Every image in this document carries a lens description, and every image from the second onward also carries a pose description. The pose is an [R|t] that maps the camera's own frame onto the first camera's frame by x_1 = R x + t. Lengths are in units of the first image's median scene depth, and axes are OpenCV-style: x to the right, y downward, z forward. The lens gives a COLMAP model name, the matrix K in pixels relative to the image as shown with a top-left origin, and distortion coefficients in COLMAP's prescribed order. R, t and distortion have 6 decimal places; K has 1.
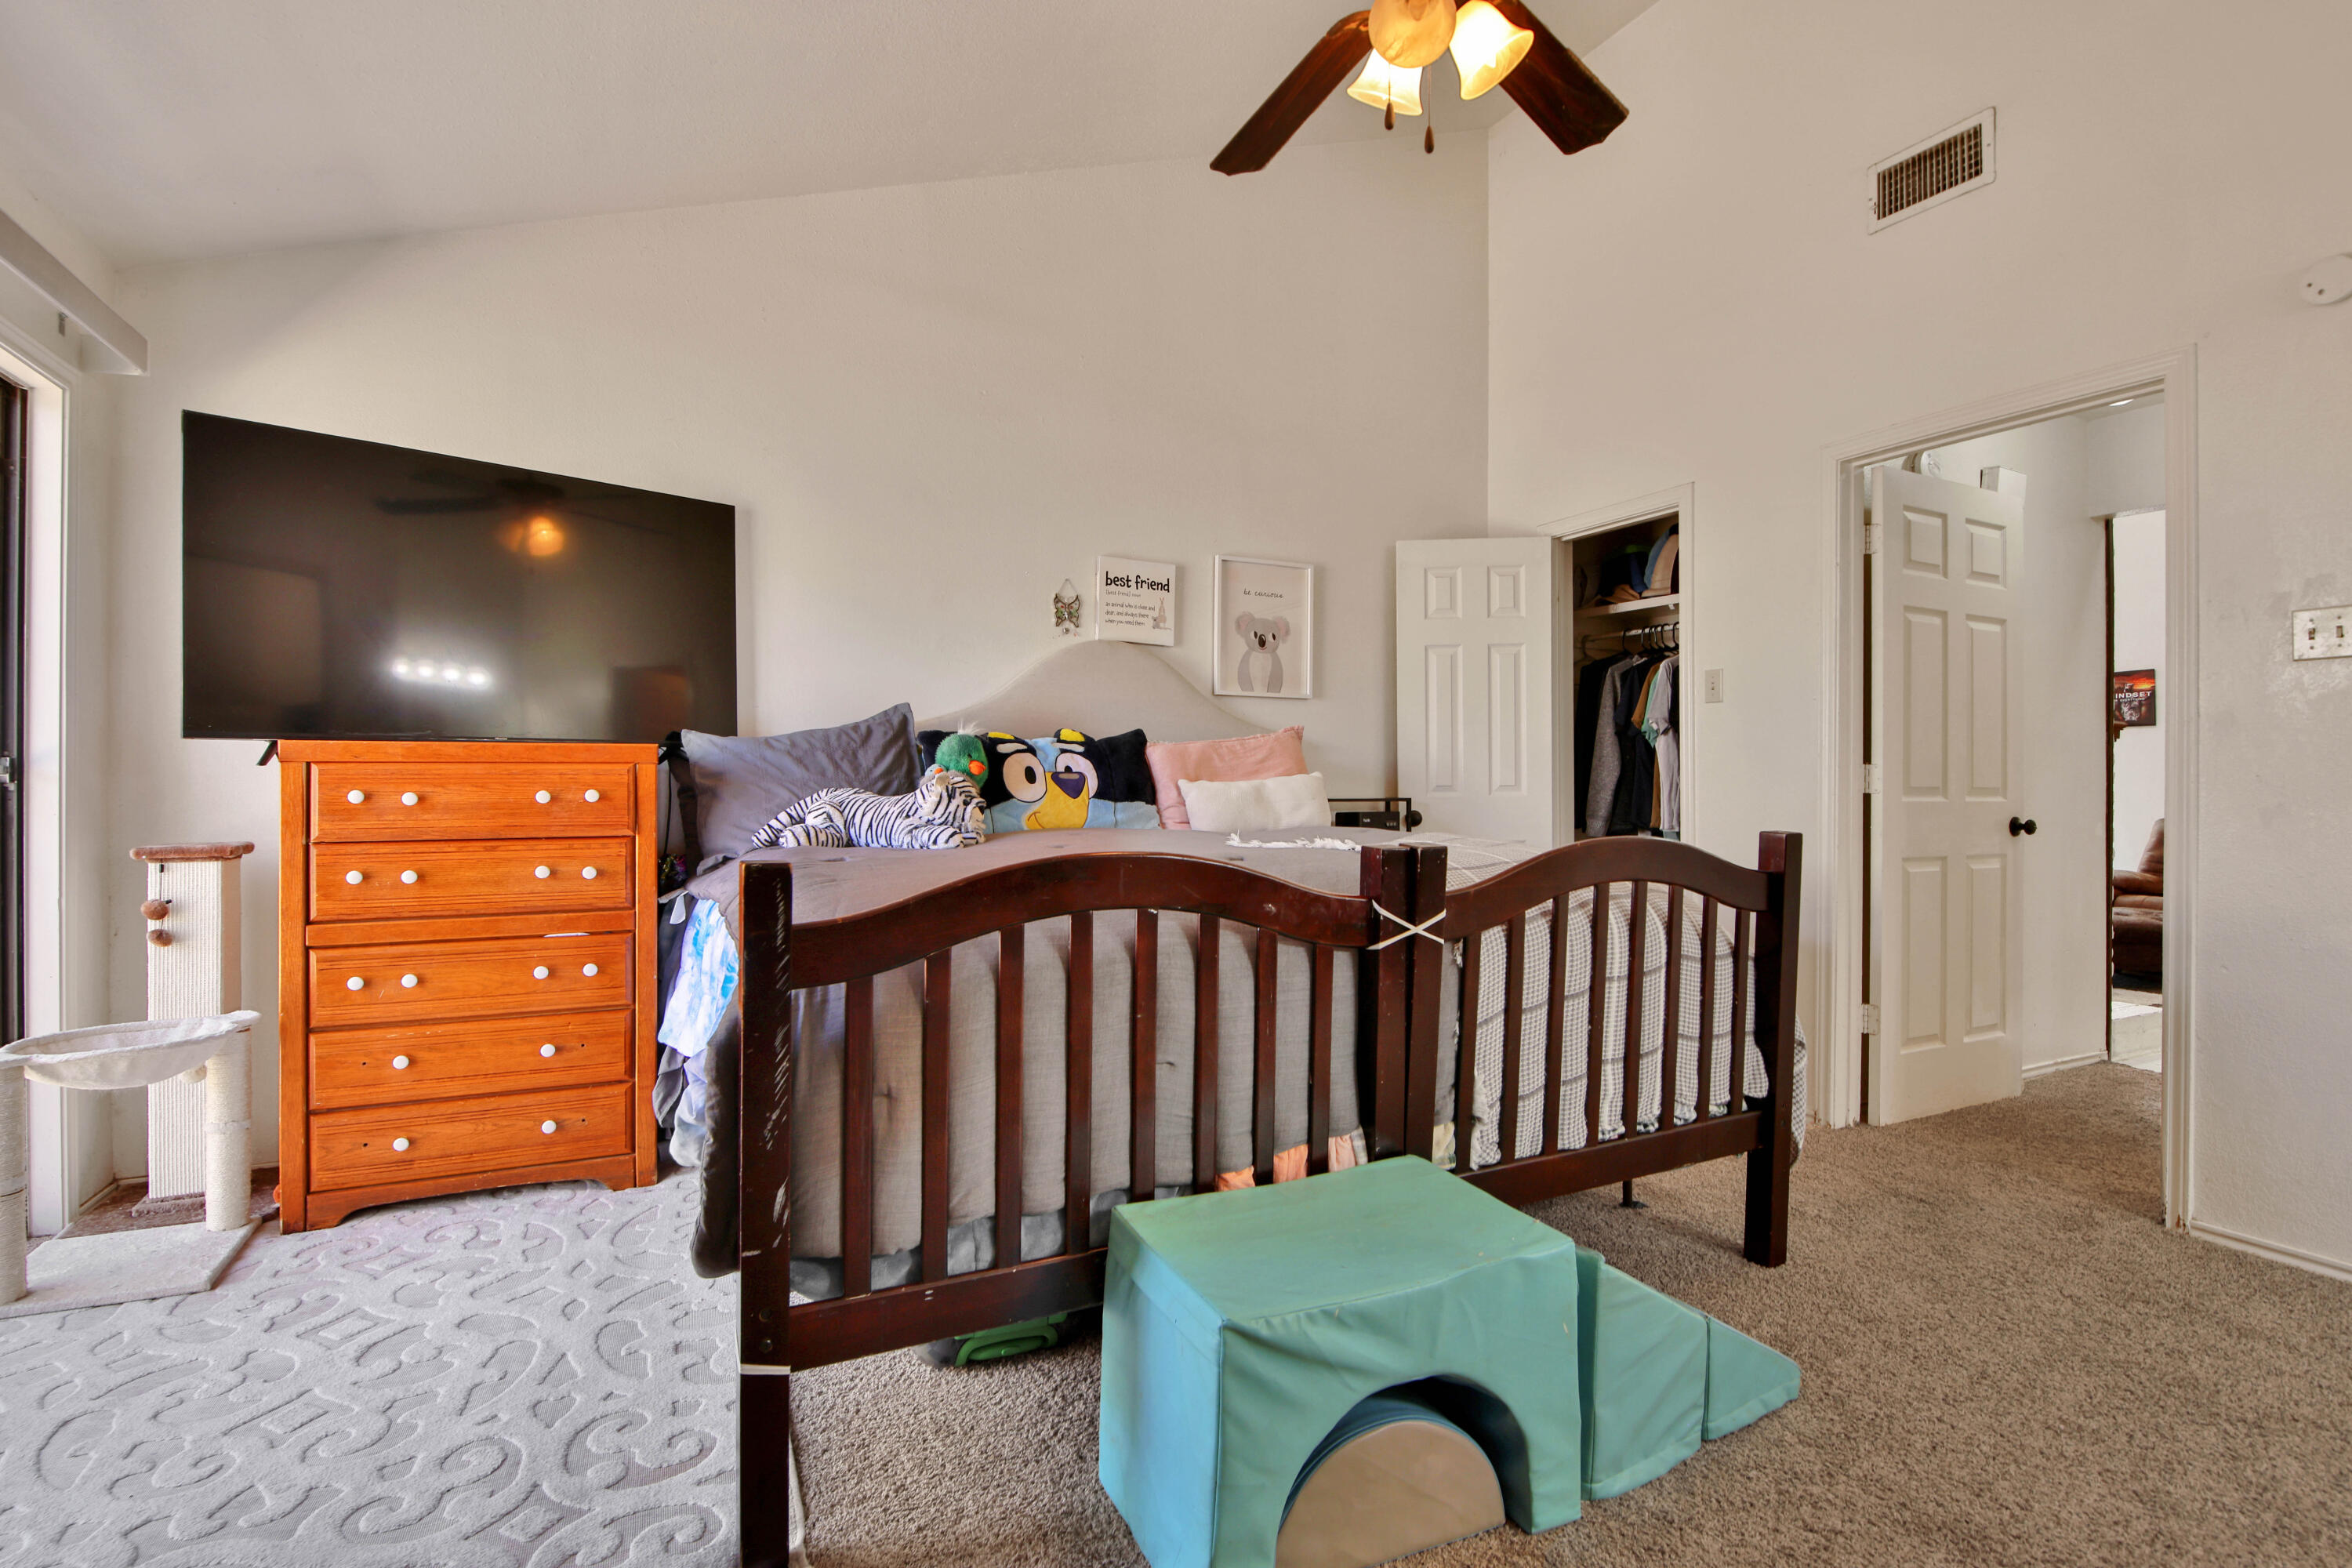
lens RADIAL K [[1094.0, 0, 1177.8], [0, 1094.0, 776.0], [0, 0, 1]] dist [-0.001987, -0.008848]
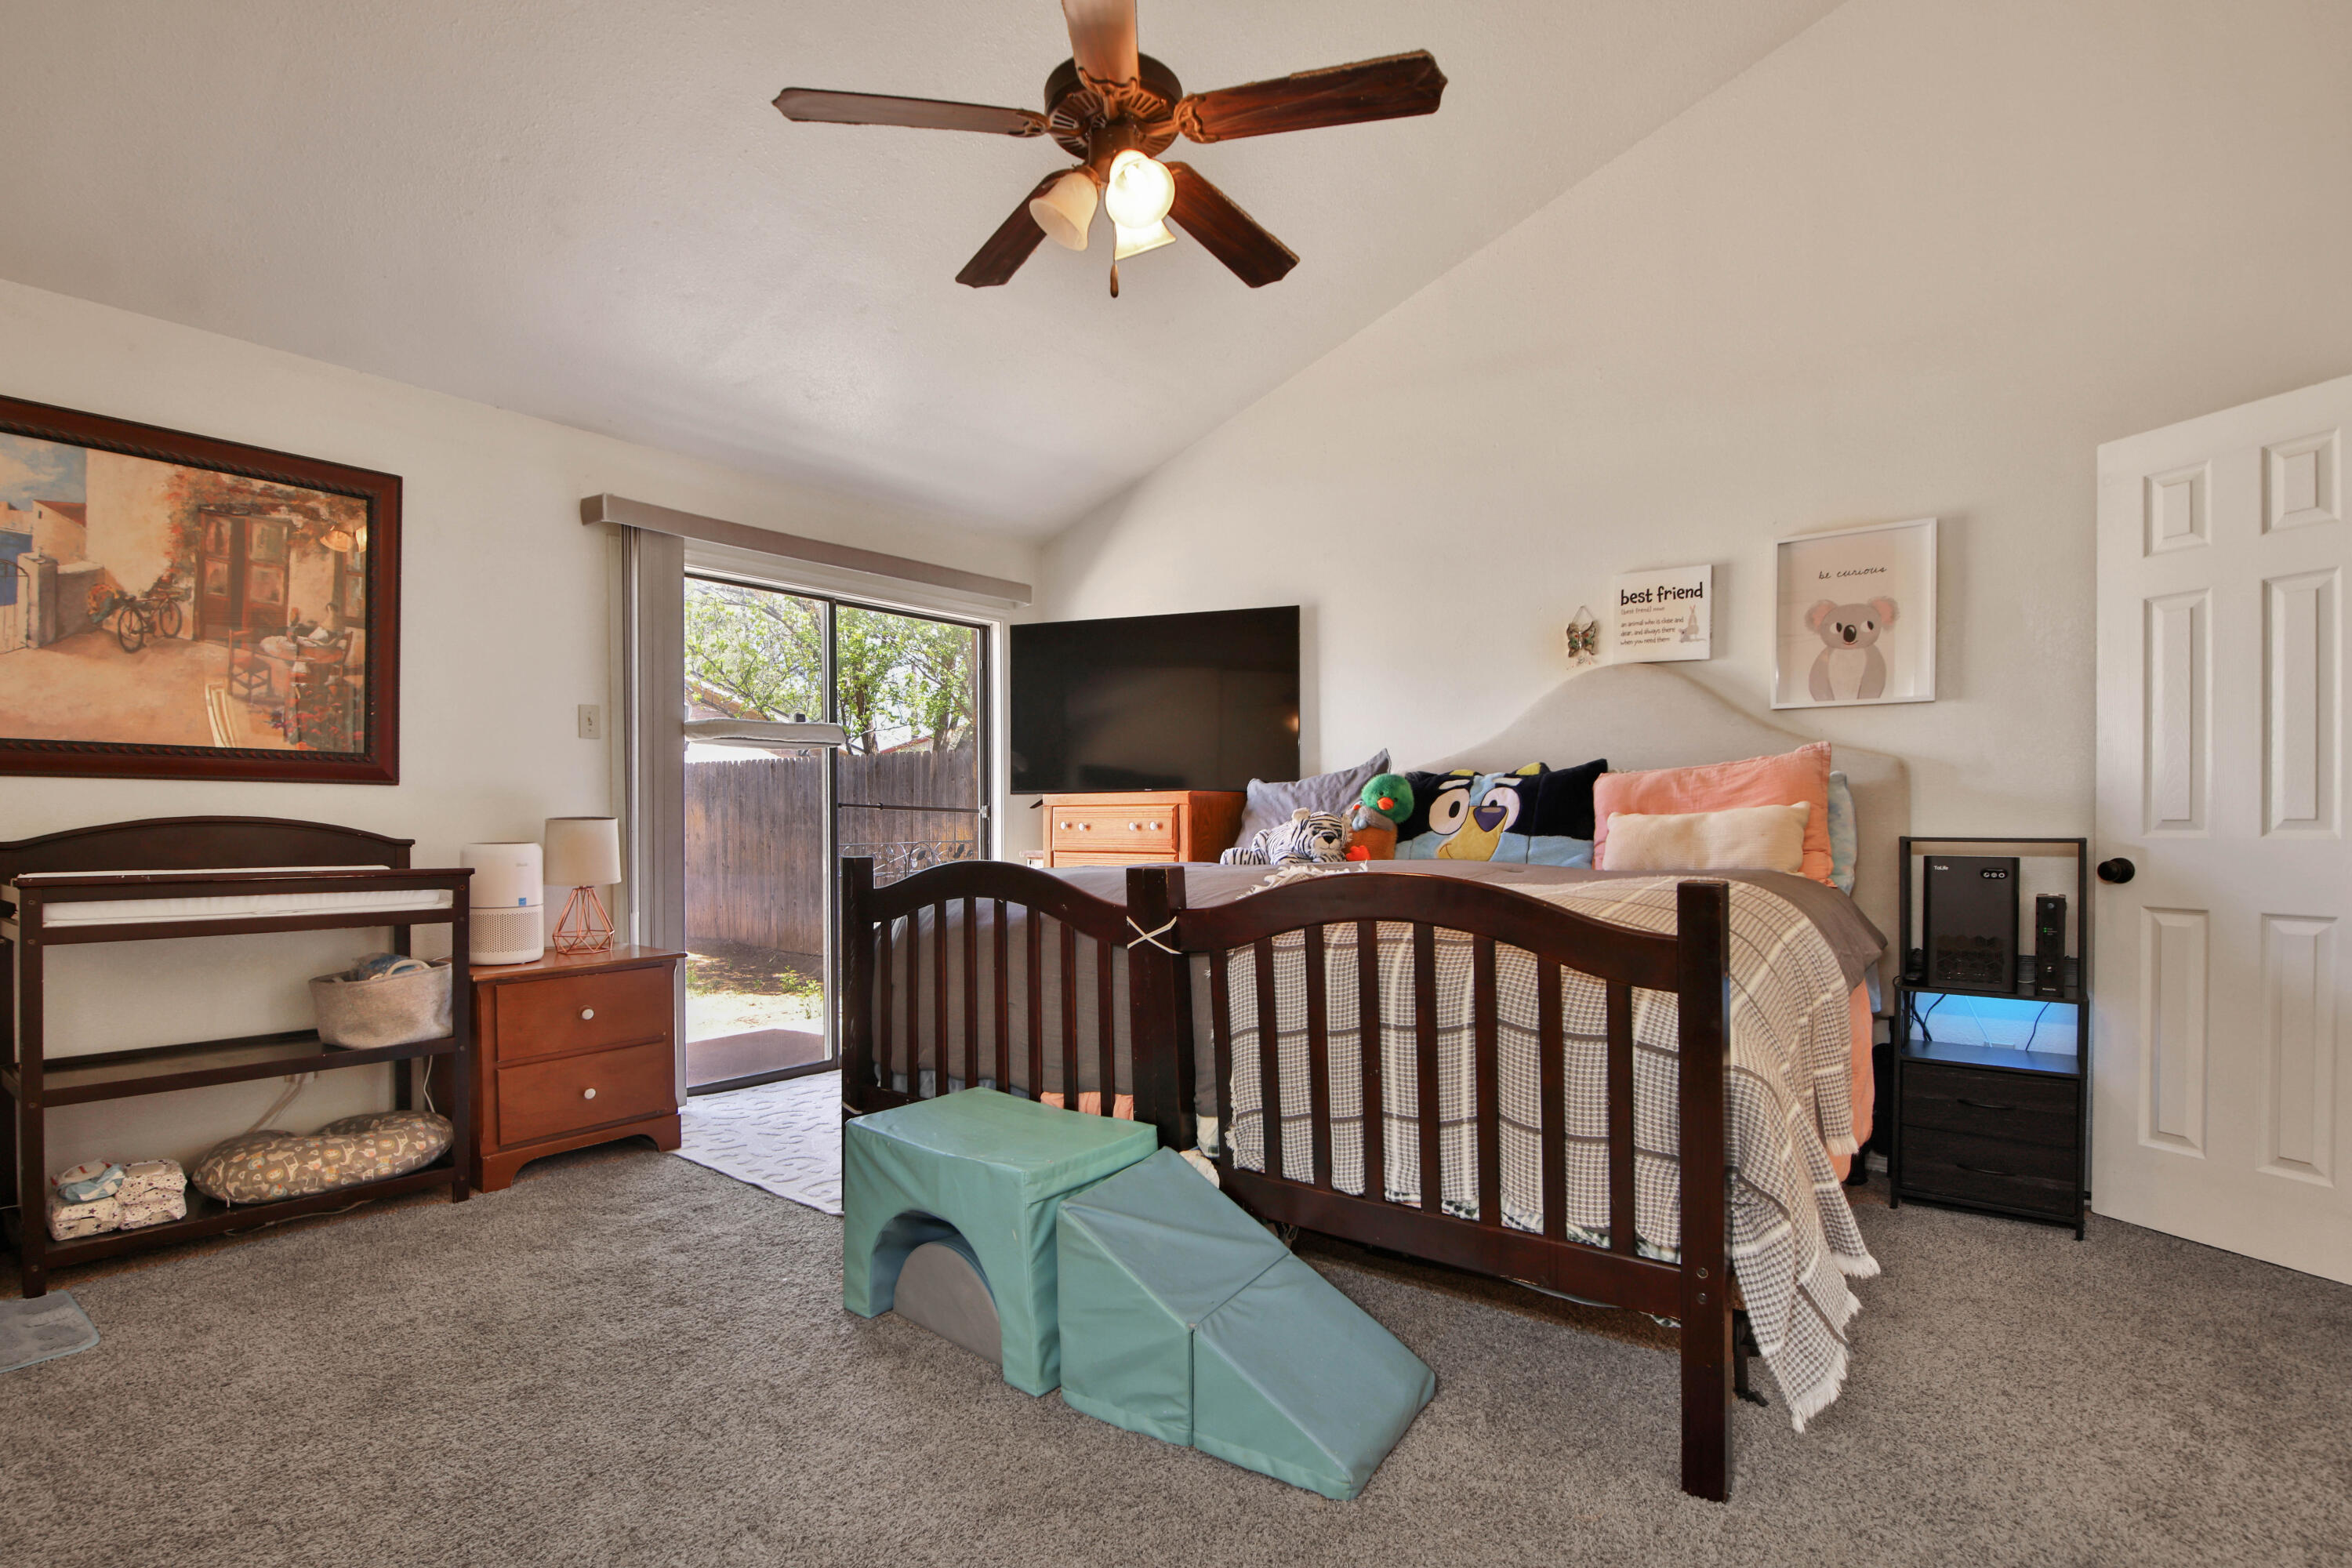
lens RADIAL K [[1094.0, 0, 1146.1], [0, 1094.0, 853.2], [0, 0, 1]] dist [-0.001987, -0.008848]
pose [[0.437253, 0.026537, -0.898947, 0.679562], [0.005760, 0.999461, 0.032306, 0.005541], [0.899320, -0.019304, 0.436865, 0.252618]]
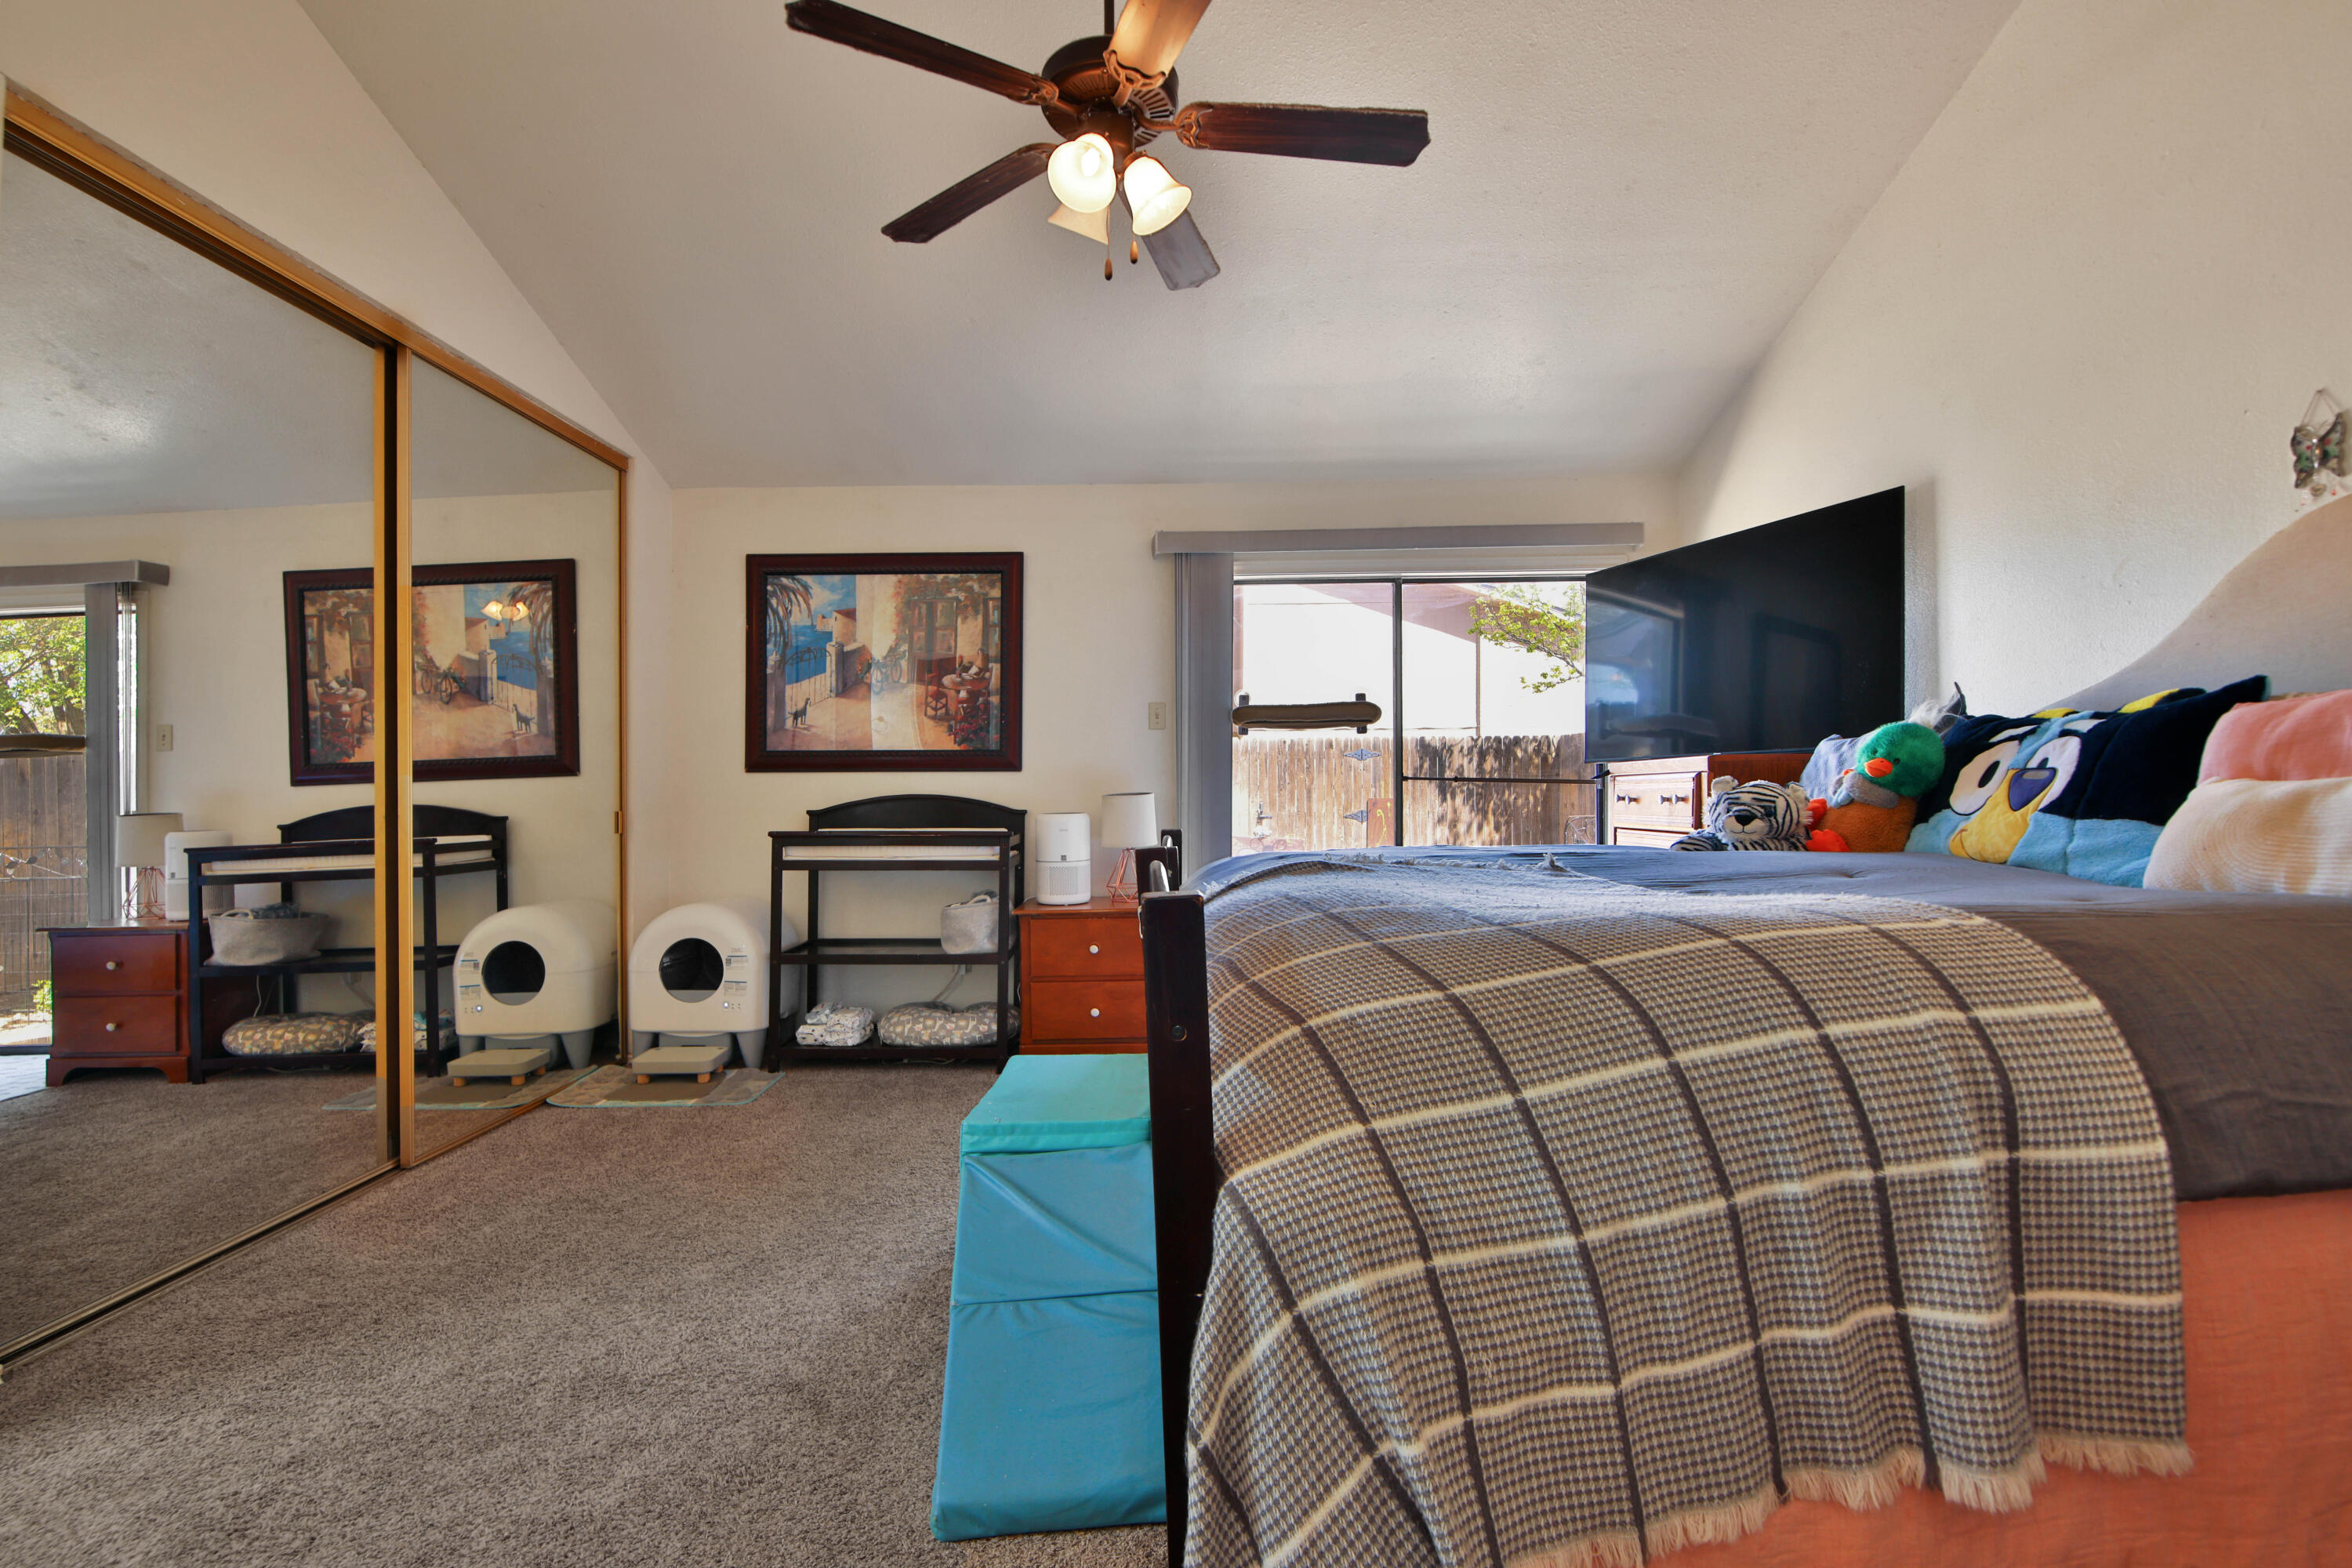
lens RADIAL K [[1094.0, 0, 1259.5], [0, 1094.0, 797.6], [0, 0, 1]] dist [-0.001987, -0.008848]
pose [[-0.411145, 0.008314, -0.911532, 0.642082], [0.013354, 0.999906, 0.003096, 0.005056], [0.911472, -0.010900, -0.411218, 0.842578]]
